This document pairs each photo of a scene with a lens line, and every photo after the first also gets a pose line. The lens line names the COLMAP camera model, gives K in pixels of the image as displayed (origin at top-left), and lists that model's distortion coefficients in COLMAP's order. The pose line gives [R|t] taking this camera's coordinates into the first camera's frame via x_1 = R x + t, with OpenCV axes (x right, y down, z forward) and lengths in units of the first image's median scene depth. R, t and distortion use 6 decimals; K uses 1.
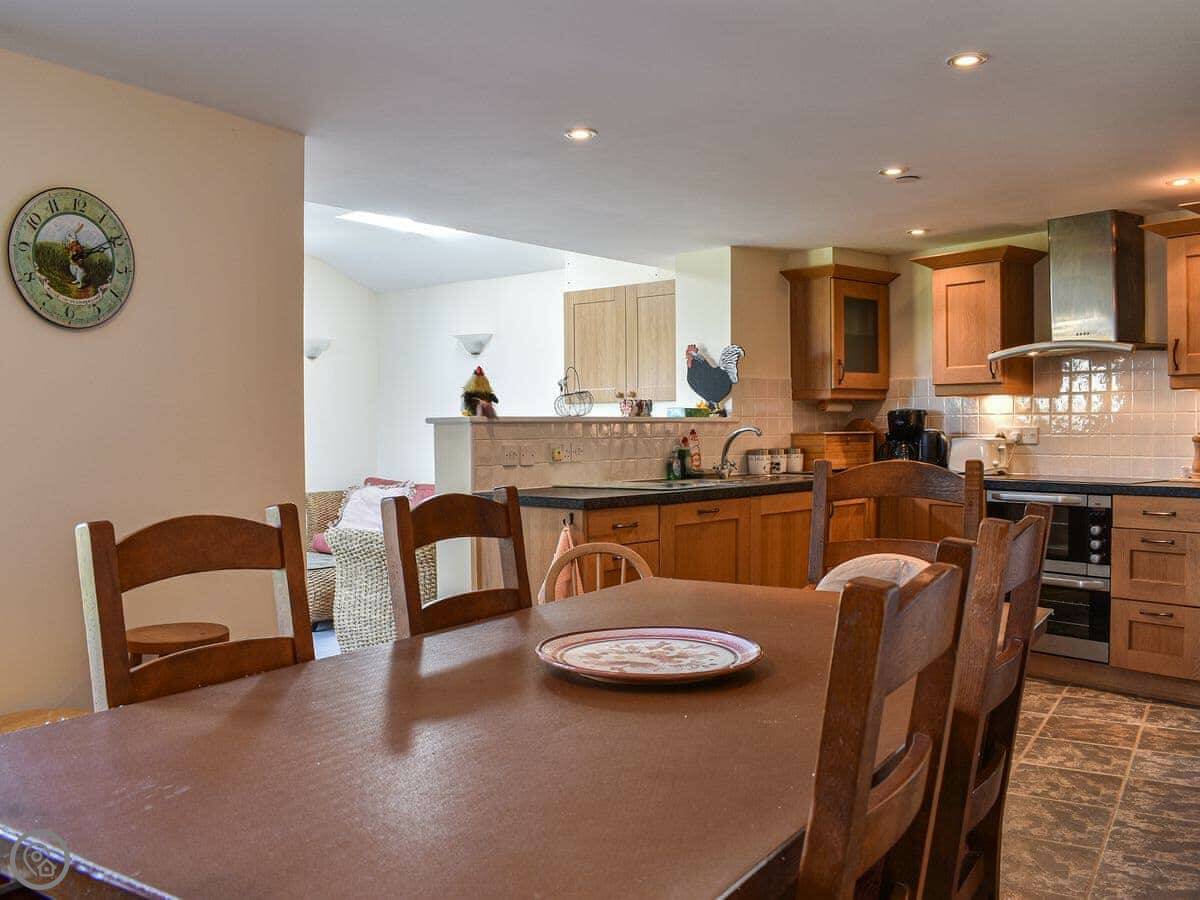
lens RADIAL K [[1080.1, 0, 600.0], [0, 1080.1, 450.0], [0, 0, 1]] dist [-0.095434, 0.003173]
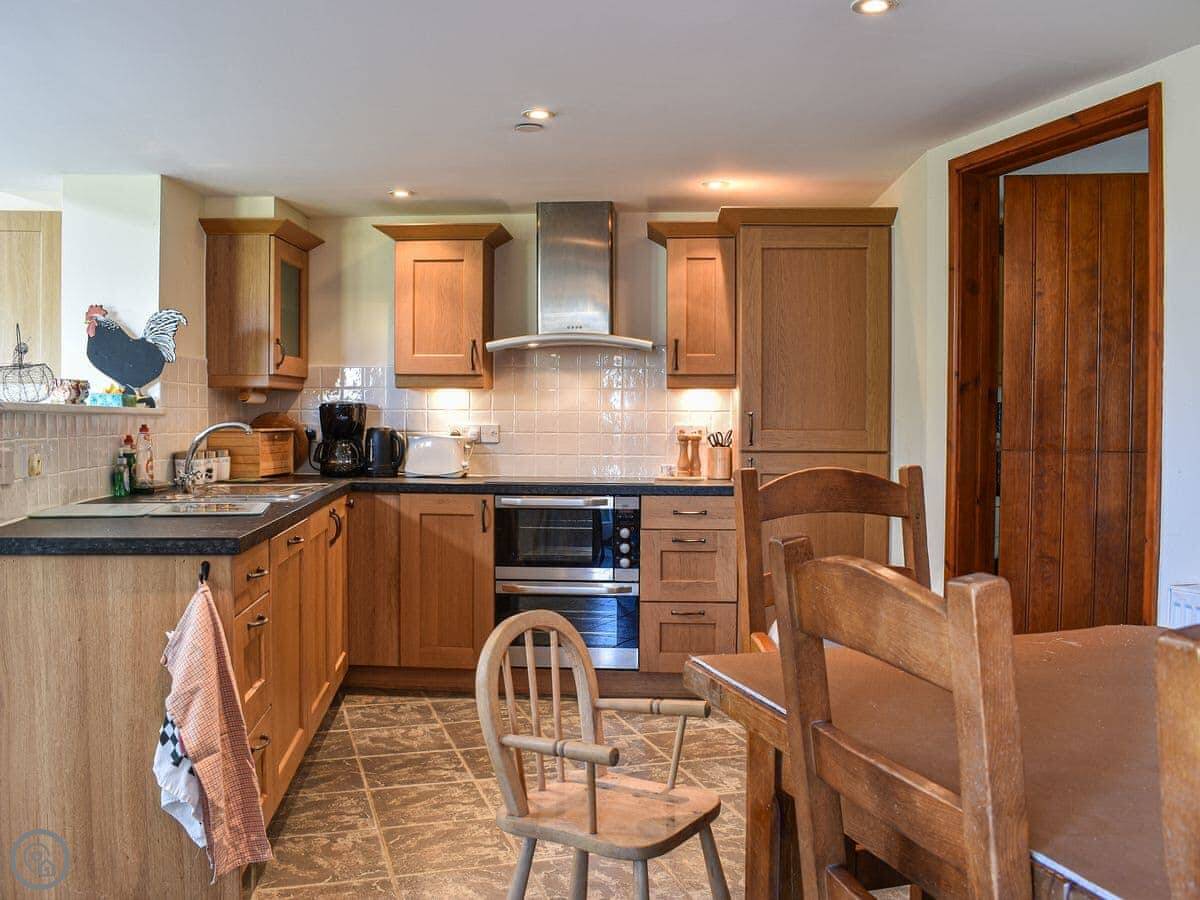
lens RADIAL K [[1080.1, 0, 600.0], [0, 1080.1, 450.0], [0, 0, 1]] dist [-0.095434, 0.003173]
pose [[0.650261, -0.008933, 0.759659, -0.239055], [0.006201, 0.999960, 0.006451, -0.004892], [-0.759686, 0.000516, 0.650290, 0.314773]]
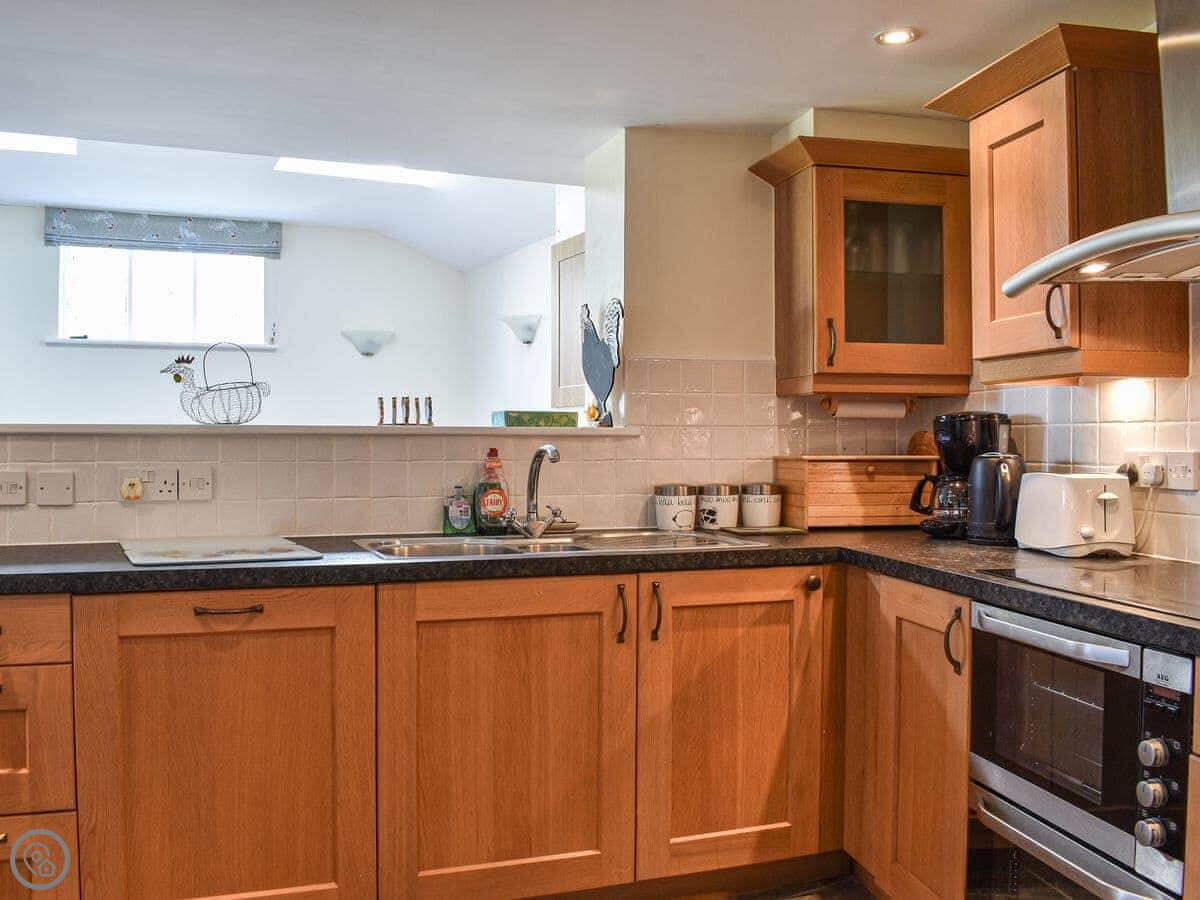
lens RADIAL K [[1080.1, 0, 600.0], [0, 1080.1, 450.0], [0, 0, 1]] dist [-0.095434, 0.003173]
pose [[0.888756, 0.012166, -0.458219, 0.383545], [-0.018360, 0.999790, -0.009065, -0.013612], [0.458013, 0.016469, 0.888793, 0.505914]]
